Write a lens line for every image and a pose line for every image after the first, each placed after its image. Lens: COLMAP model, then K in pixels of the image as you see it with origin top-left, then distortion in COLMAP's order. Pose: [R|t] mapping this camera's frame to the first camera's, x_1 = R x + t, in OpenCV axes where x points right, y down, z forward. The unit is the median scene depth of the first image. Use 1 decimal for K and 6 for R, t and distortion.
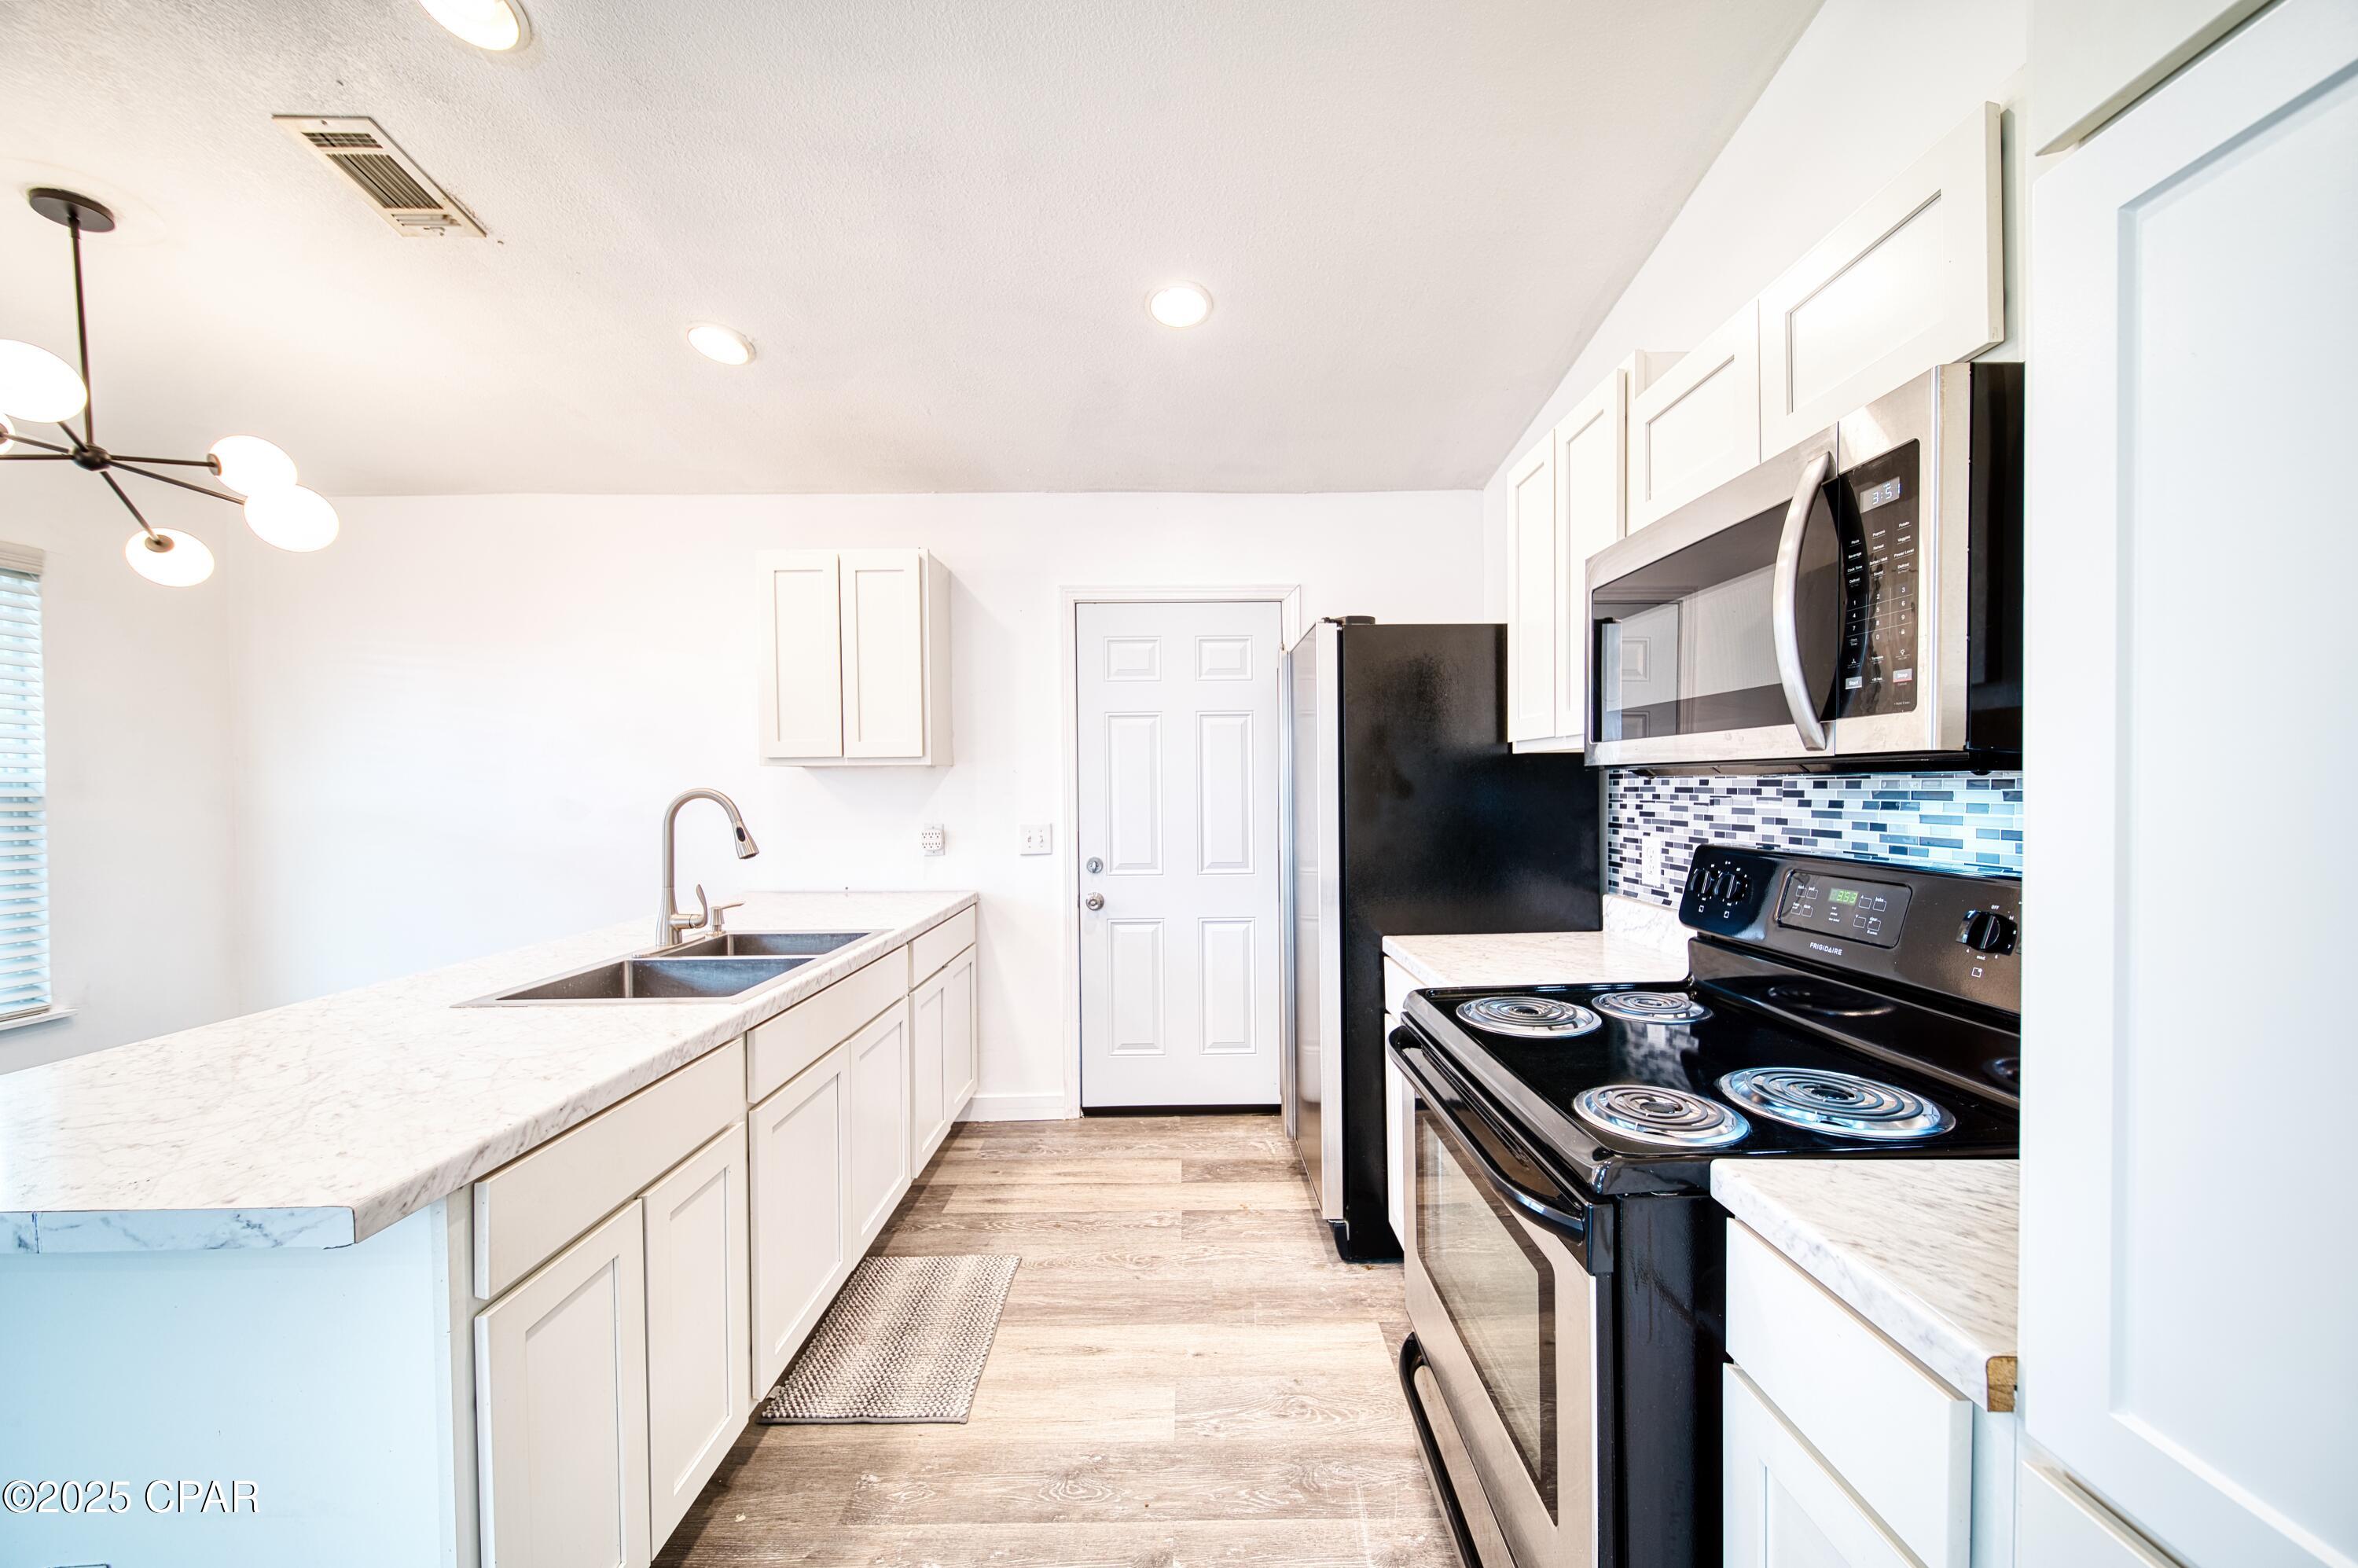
lens RADIAL K [[831.2, 0, 1193.3], [0, 831.2, 795.0], [0, 0, 1]] dist [-0.000210, -0.000284]
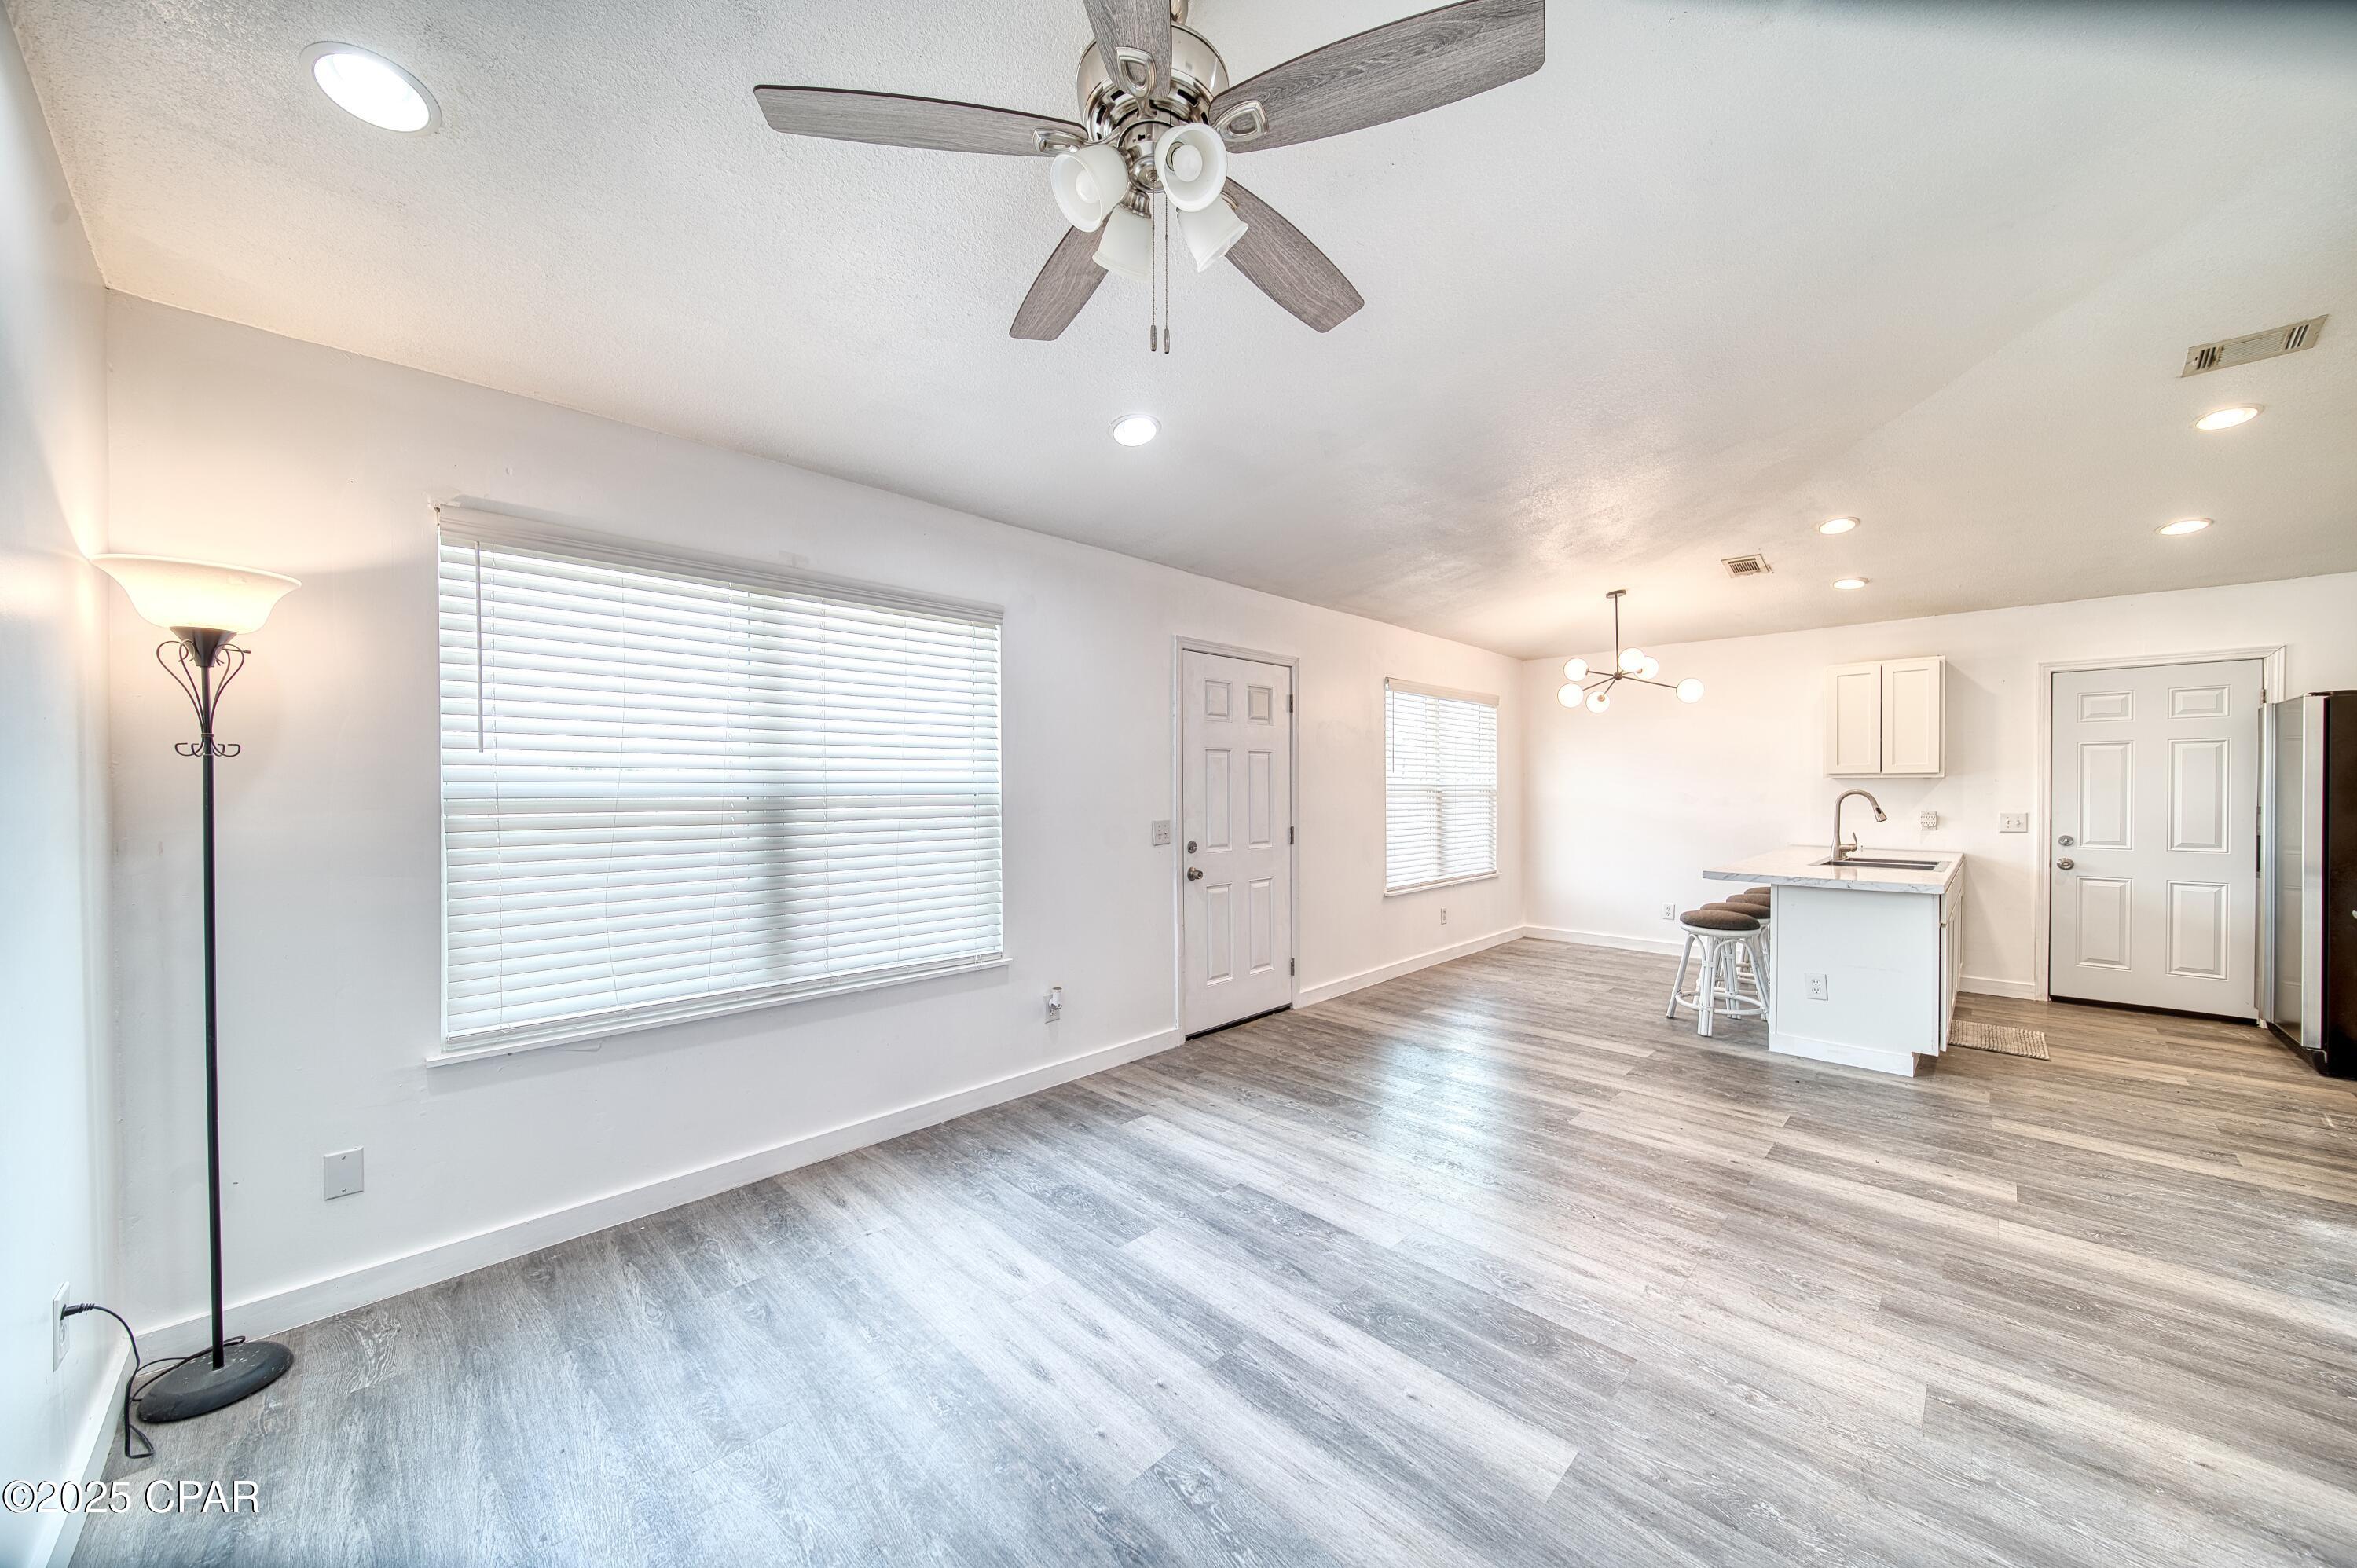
lens RADIAL K [[825.8, 0, 1192.2], [0, 825.8, 796.2], [0, 0, 1]] dist [0.003195, -0.002348]
pose [[0.709168, 0.014007, -0.704900, -0.285154], [-0.011095, 0.999901, 0.008708, 0.009703], [0.704952, 0.001645, 0.709253, -1.876585]]
